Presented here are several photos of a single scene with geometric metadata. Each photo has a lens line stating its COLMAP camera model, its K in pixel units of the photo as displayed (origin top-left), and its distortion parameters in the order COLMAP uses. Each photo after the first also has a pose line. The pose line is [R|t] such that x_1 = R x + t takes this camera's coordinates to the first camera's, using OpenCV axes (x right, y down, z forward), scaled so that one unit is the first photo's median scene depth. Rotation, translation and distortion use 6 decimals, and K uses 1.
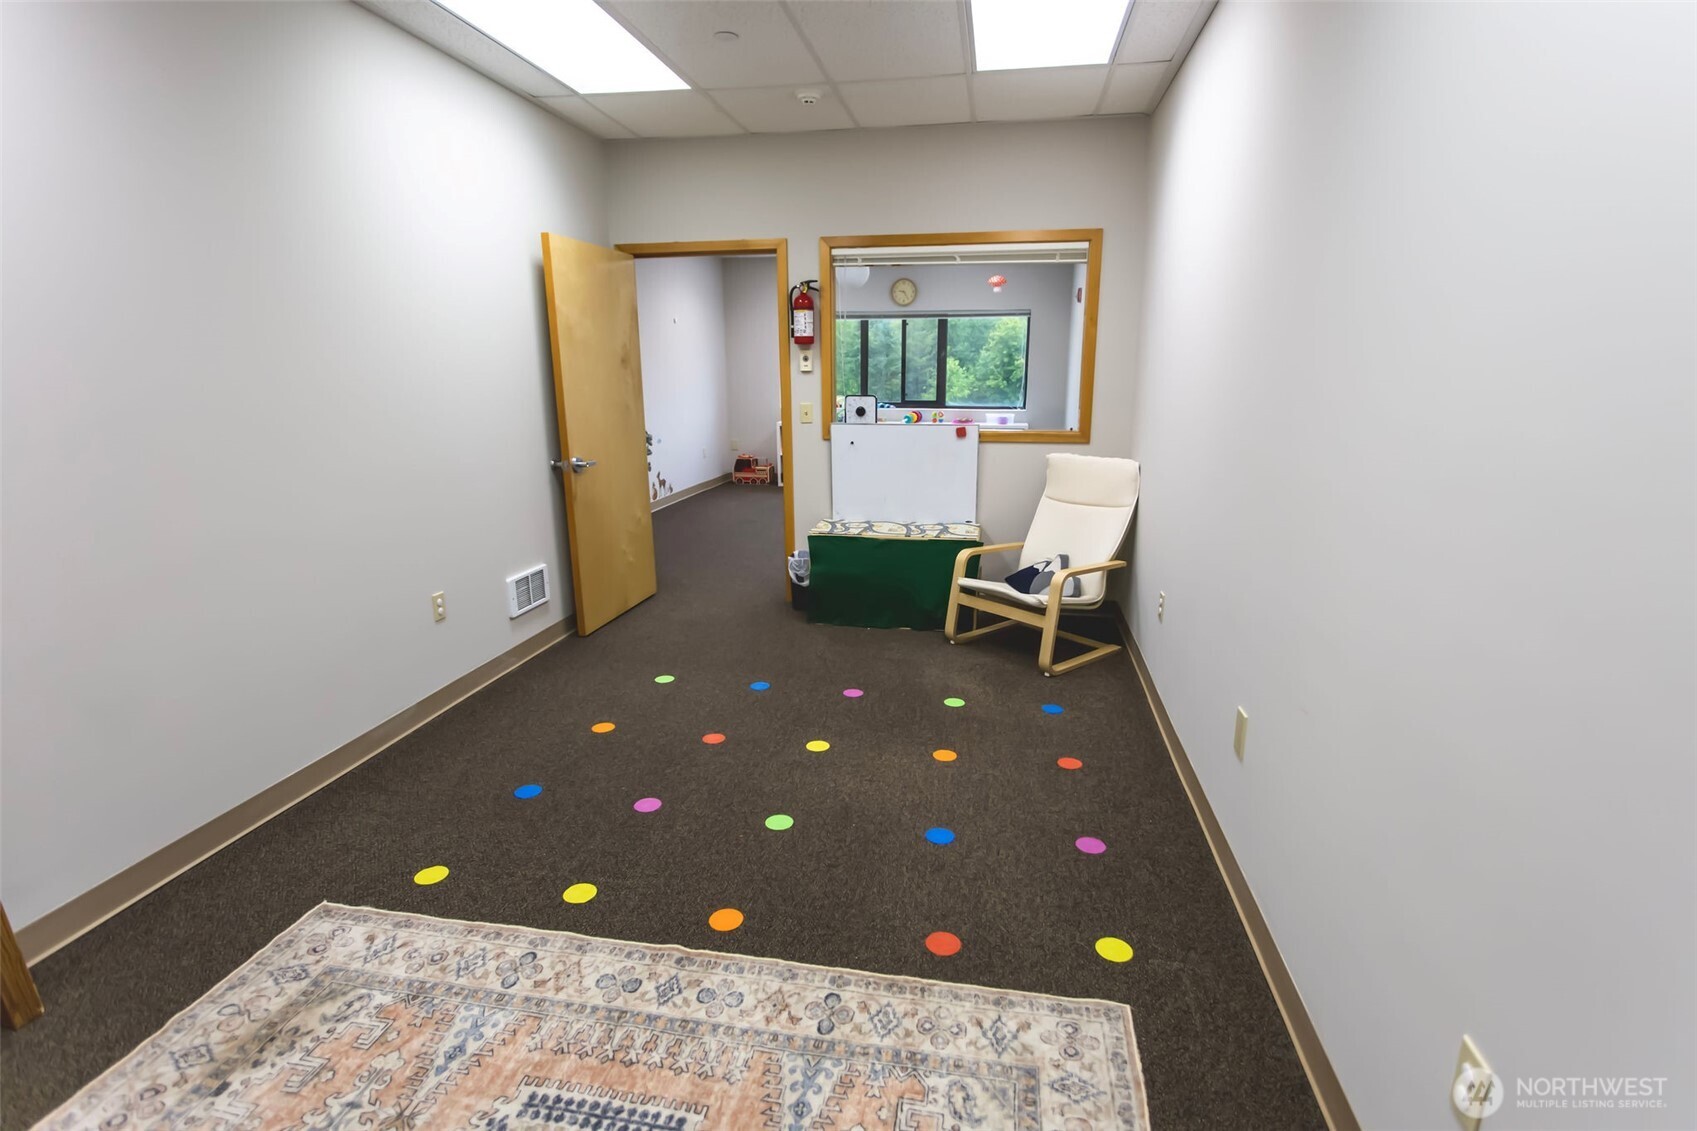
lens RADIAL K [[843.7, 0, 848.5], [0, 843.7, 565.5], [0, 0, 1]] dist [-0.001942, 0.000070]
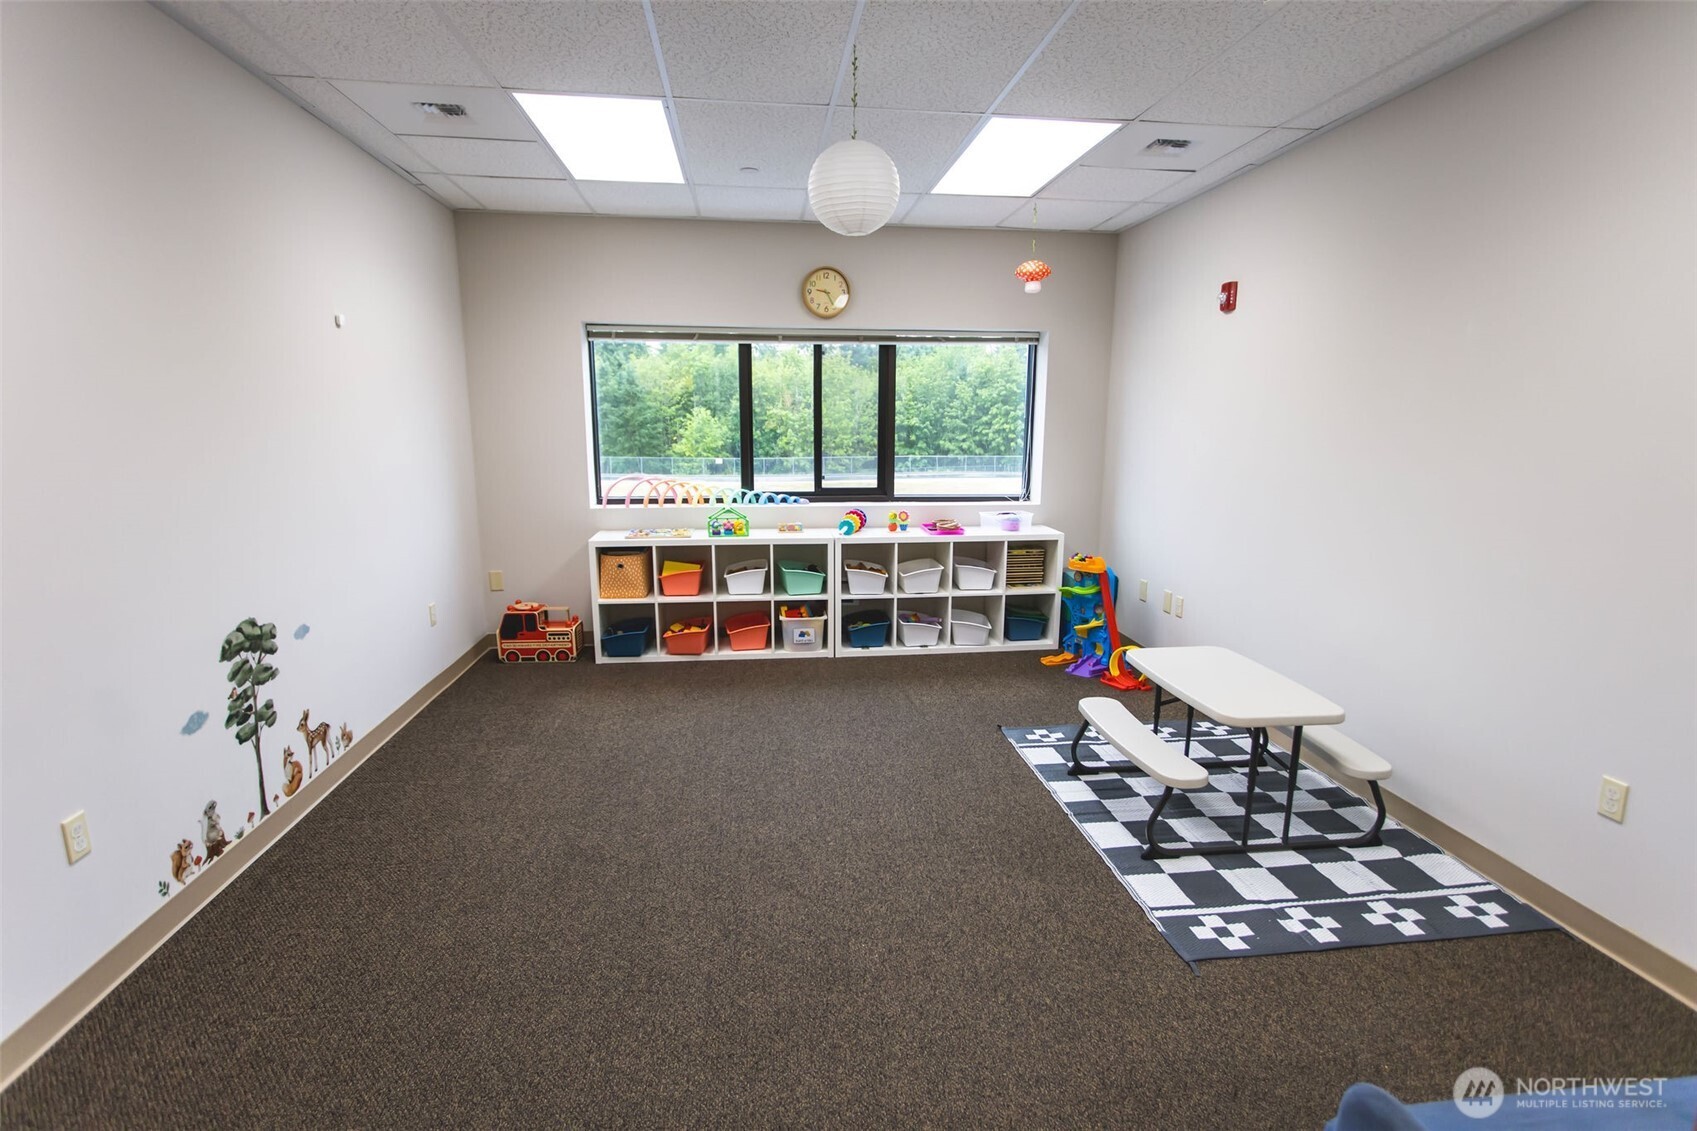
lens RADIAL K [[843.7, 0, 848.5], [0, 843.7, 565.5], [0, 0, 1]] dist [-0.001942, 0.000070]
pose [[0.956173, -0.048271, 0.288797, -0.082348], [0.064475, 0.996819, -0.046857, -0.120178], [-0.285616, 0.063423, 0.956243, 0.475865]]
